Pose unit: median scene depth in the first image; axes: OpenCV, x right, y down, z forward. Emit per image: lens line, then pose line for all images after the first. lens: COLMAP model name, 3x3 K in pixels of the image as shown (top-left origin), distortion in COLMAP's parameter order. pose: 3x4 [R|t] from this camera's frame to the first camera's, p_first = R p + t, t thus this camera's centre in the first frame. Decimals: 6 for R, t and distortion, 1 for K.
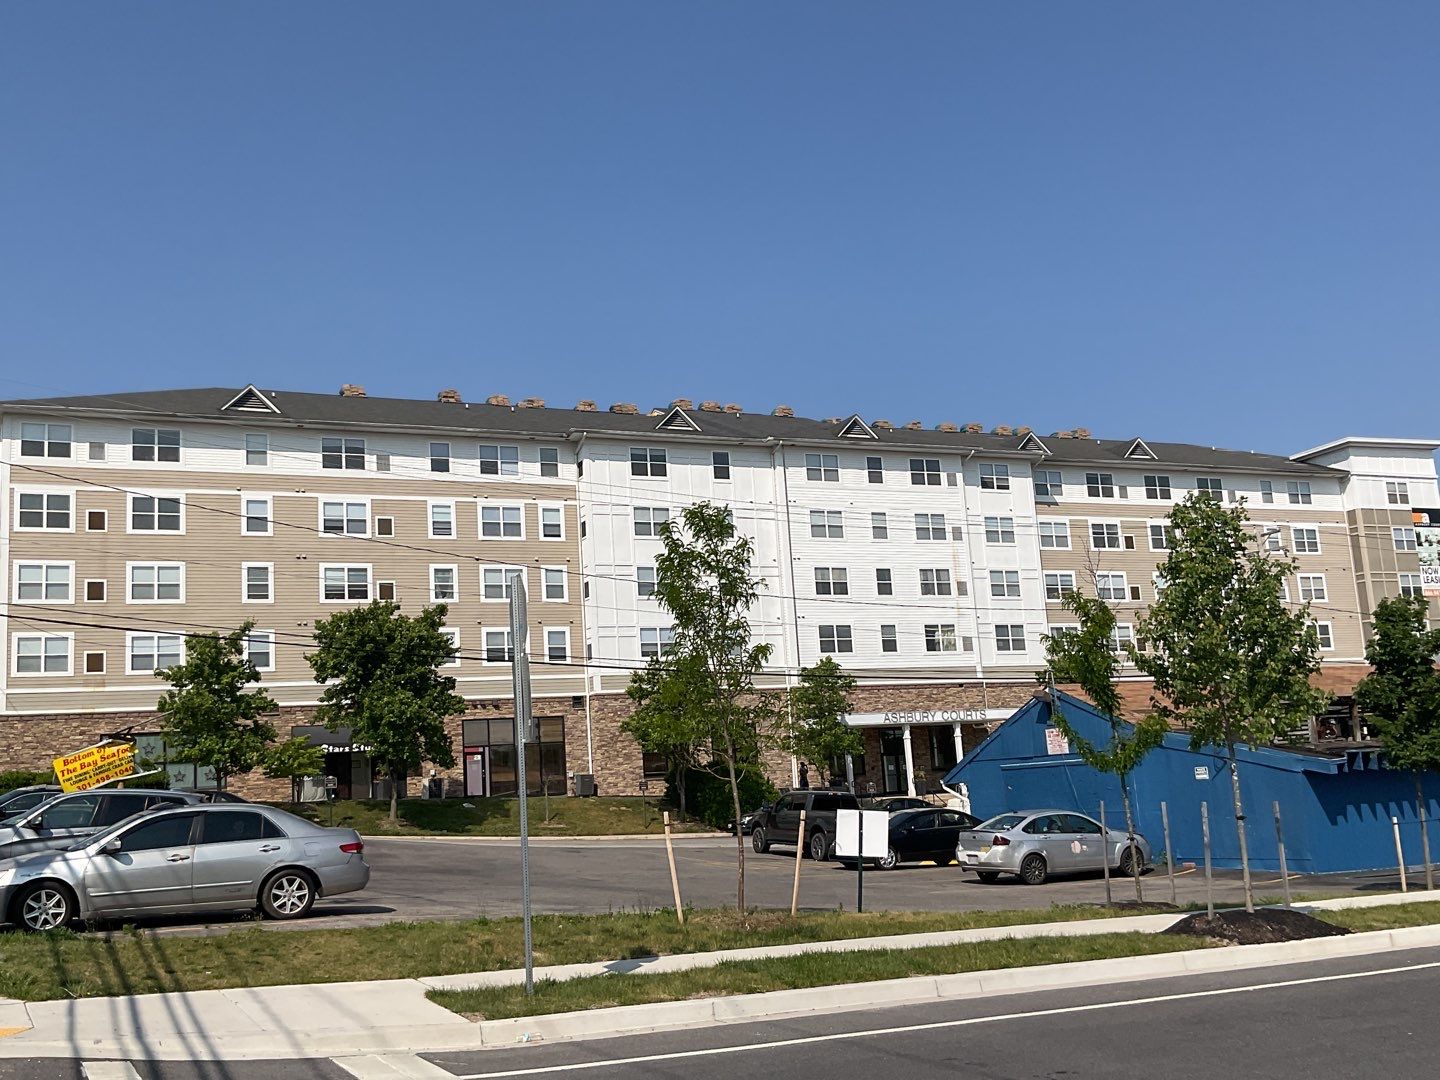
lens RADIAL K [[1441.2, 0, 722.4], [0, 1441.2, 538.9], [0, 0, 1]] dist [0.114243, -0.278995]
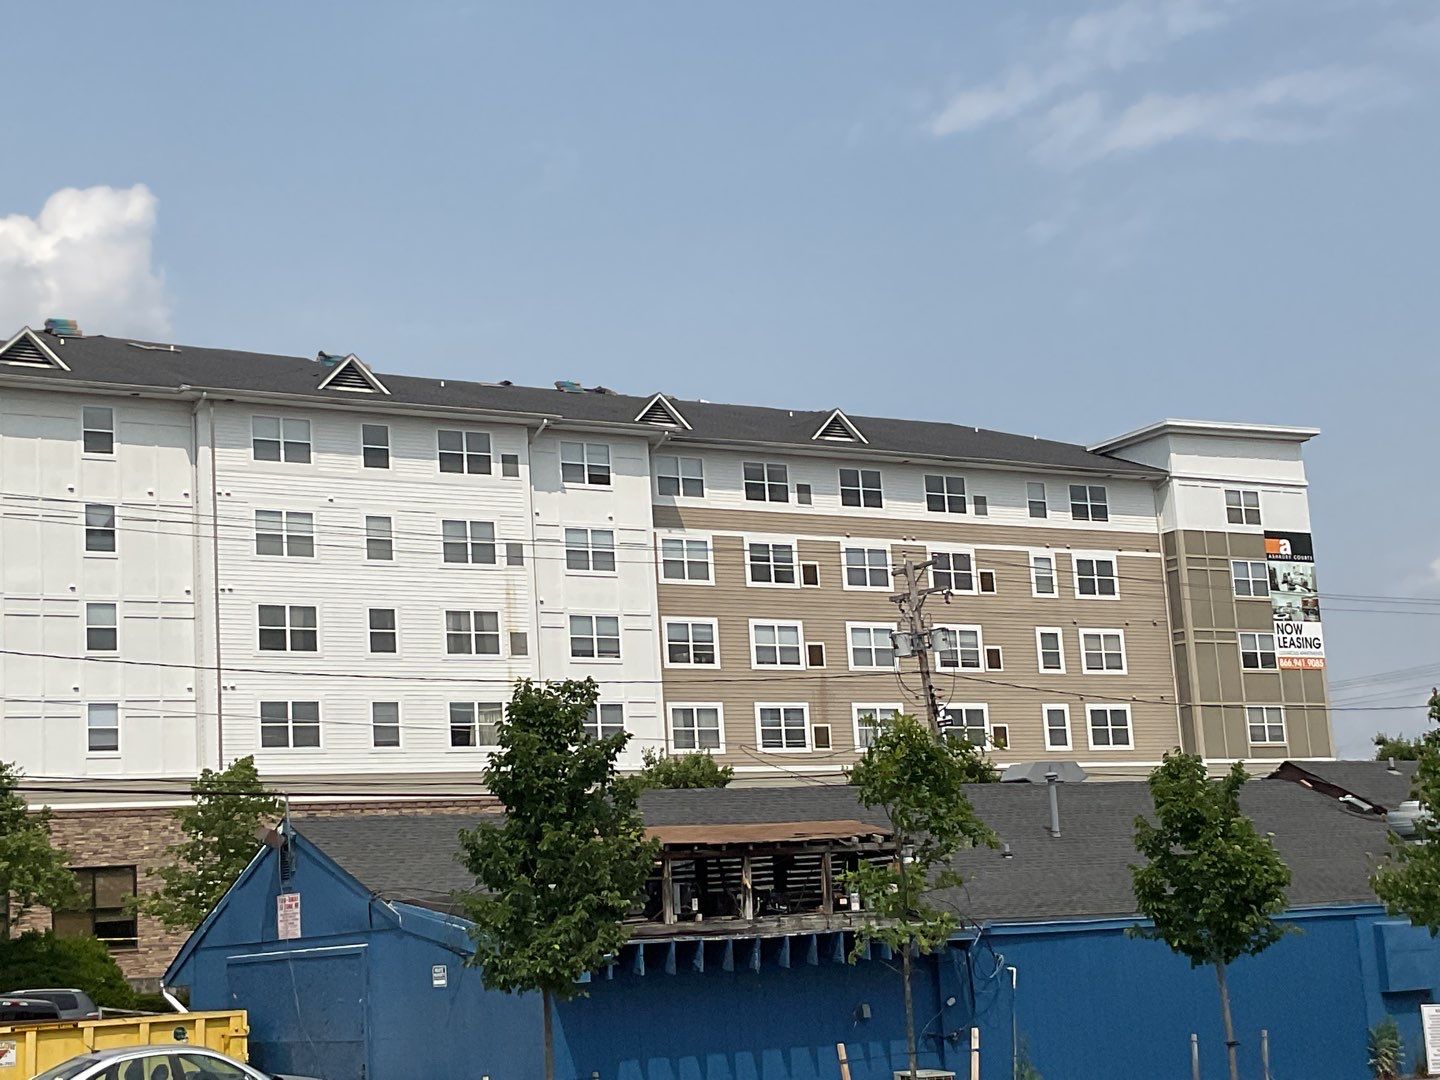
lens RADIAL K [[2272.6, 0, 718.2], [0, 2272.6, 537.7], [0, 0, 1]] dist [0.093229, 0.067685]
pose [[0.991487, 0.024171, 0.127941, 0.136396], [-0.023073, 0.999683, -0.010061, -0.003279], [-0.128143, 0.007023, 0.991731, 0.034640]]
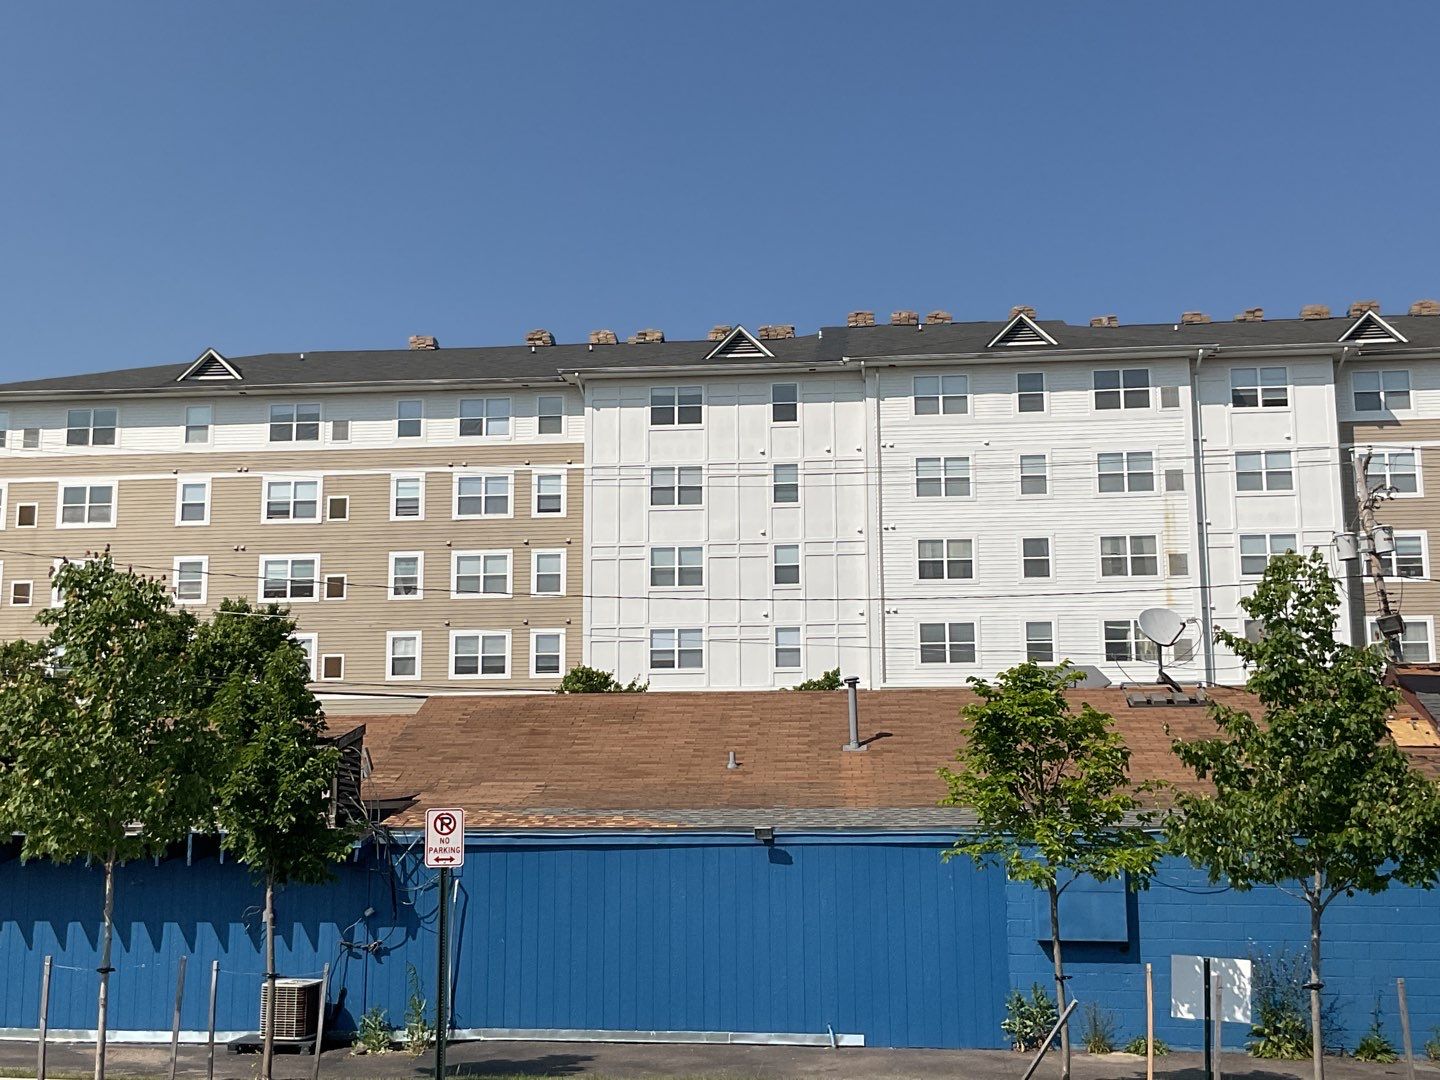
lens RADIAL K [[1871.7, 0, 700.6], [0, 1871.7, 538.4], [0, 0, 1]] dist [0.087642, -0.027499]
pose [[0.858829, -0.028622, -0.511462, 0.451958], [0.041046, 0.999073, 0.013013, 0.002881], [0.510615, -0.032169, 0.859207, 0.177903]]
